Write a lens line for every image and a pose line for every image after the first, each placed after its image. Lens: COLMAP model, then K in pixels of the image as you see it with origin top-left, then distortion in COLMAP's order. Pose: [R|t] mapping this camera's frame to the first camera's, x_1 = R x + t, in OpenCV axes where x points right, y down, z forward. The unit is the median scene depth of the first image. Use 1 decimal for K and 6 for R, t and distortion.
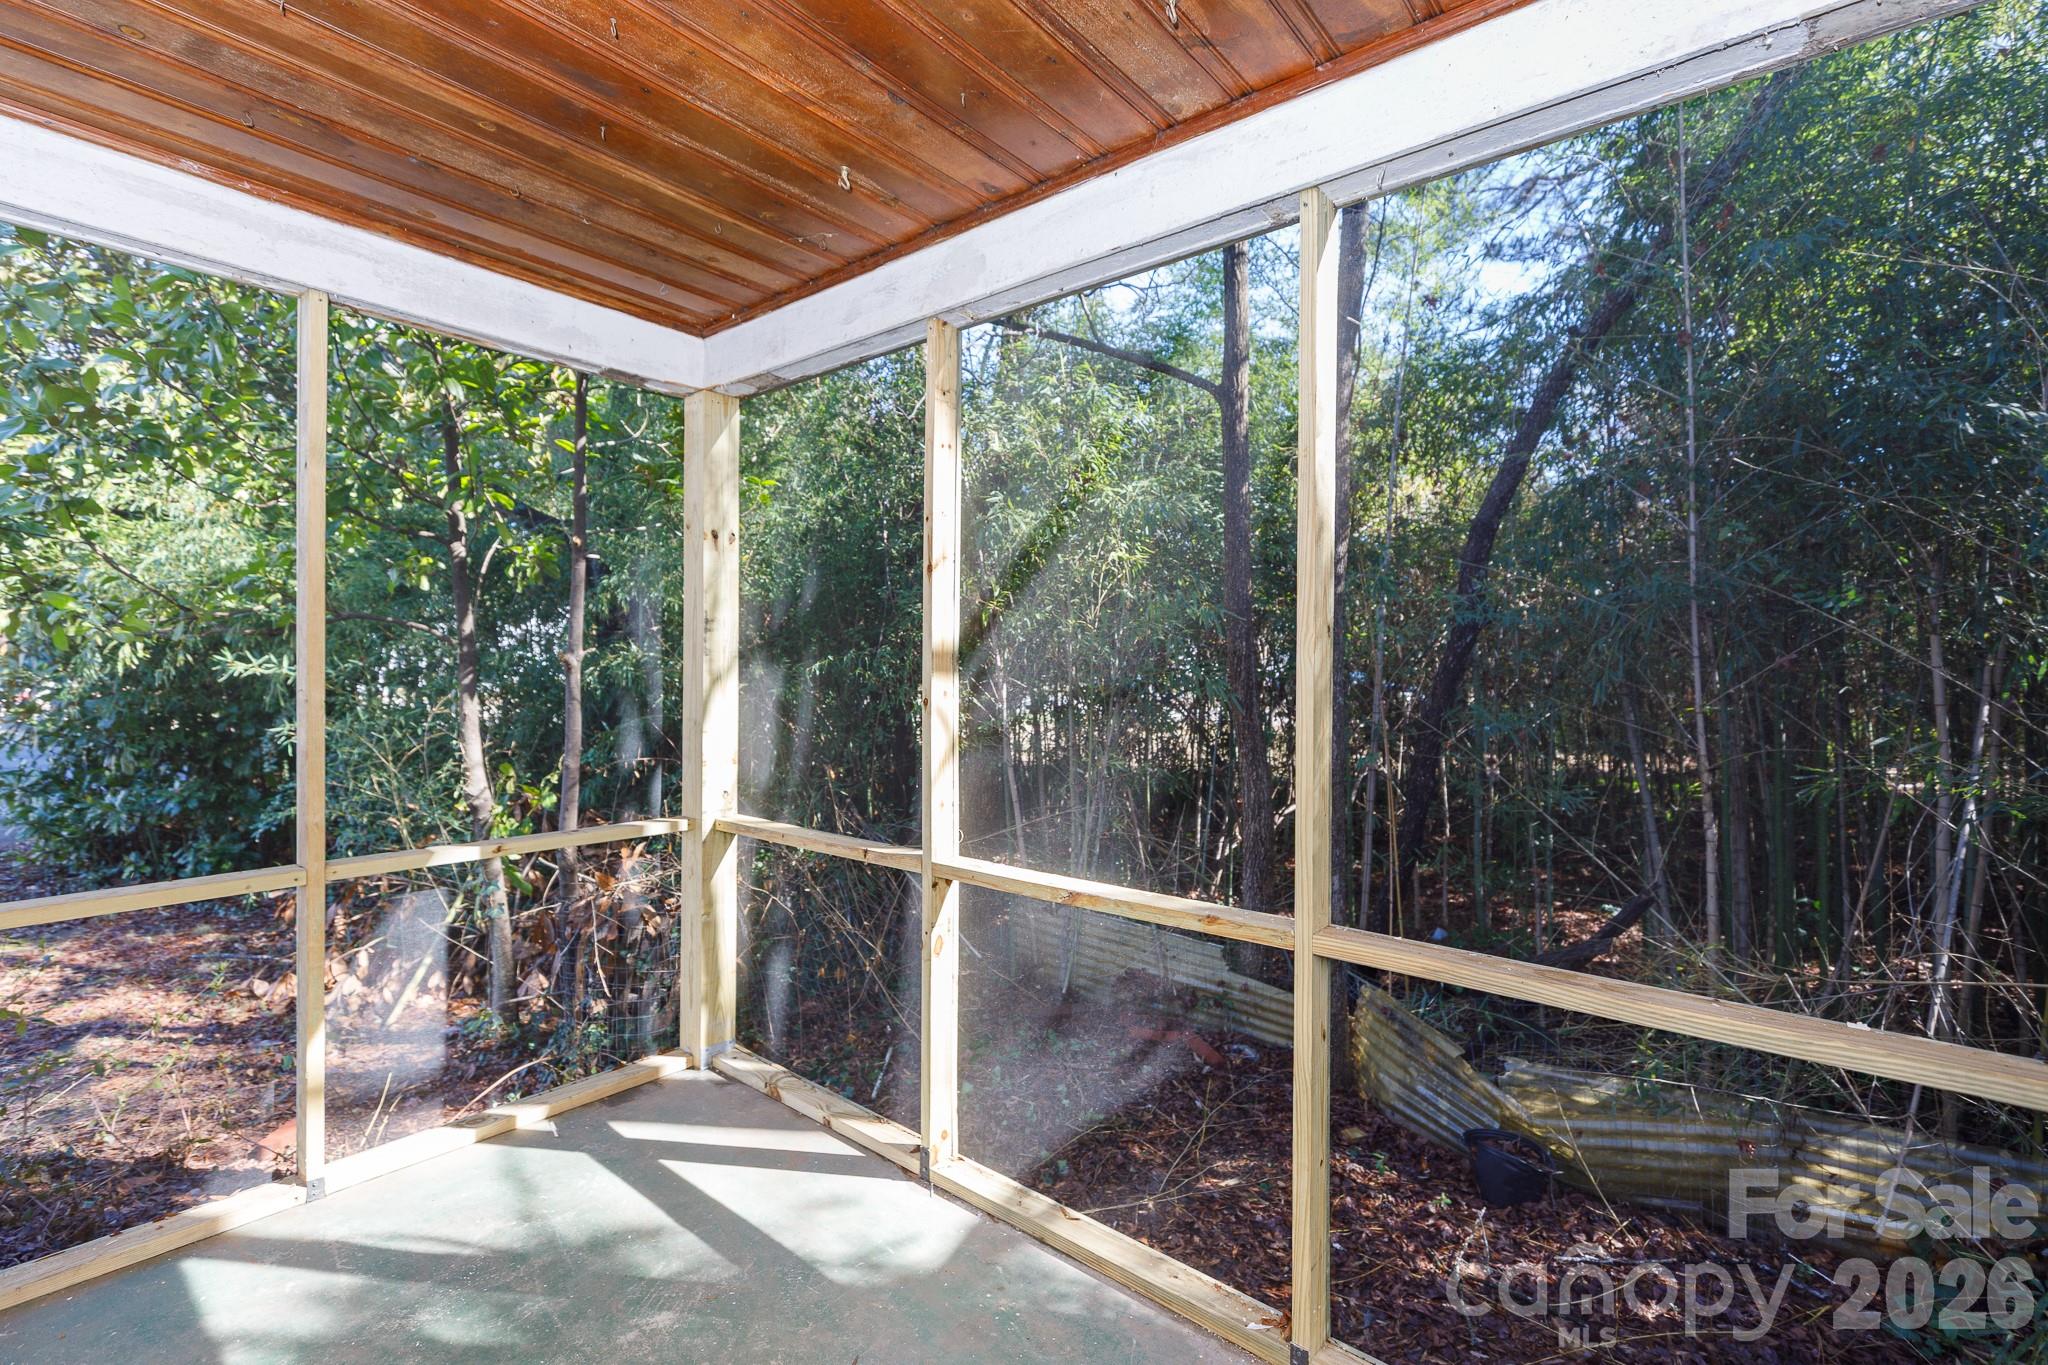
lens RADIAL K [[922.7, 0, 1012.3], [0, 922.7, 665.6], [0, 0, 1]] dist [0.004110, -0.000237]
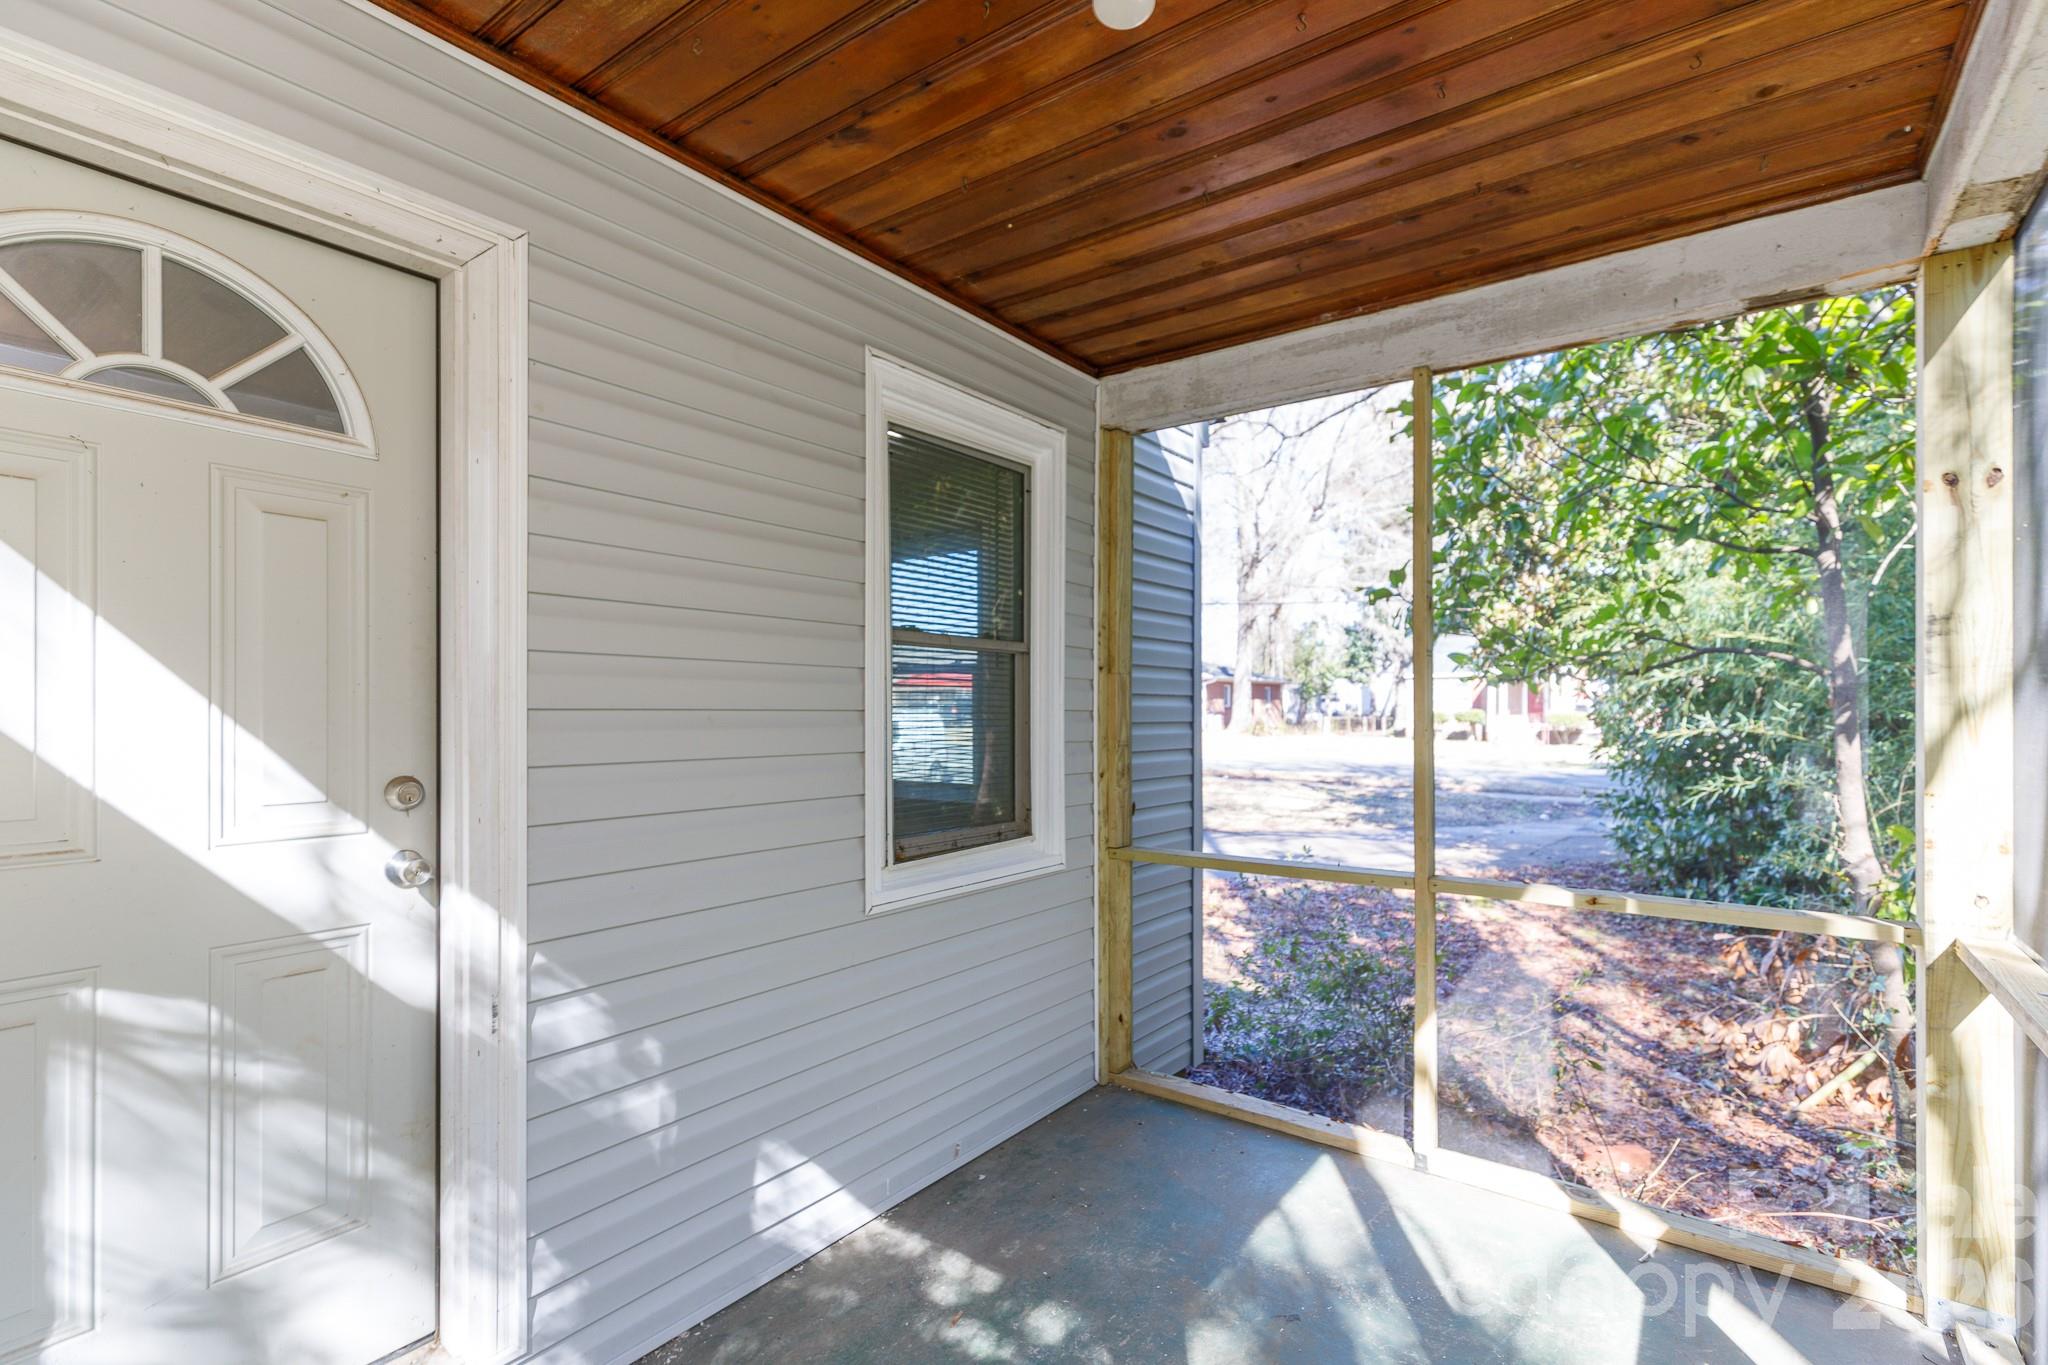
lens RADIAL K [[922.7, 0, 1013.6], [0, 922.7, 703.9], [0, 0, 1]] dist [0.004110, -0.000237]
pose [[0.080258, -0.007535, -0.996746, 0.163027], [-0.001370, 0.999970, -0.007670, 0.009992], [0.996773, 0.001982, 0.080245, 0.207548]]
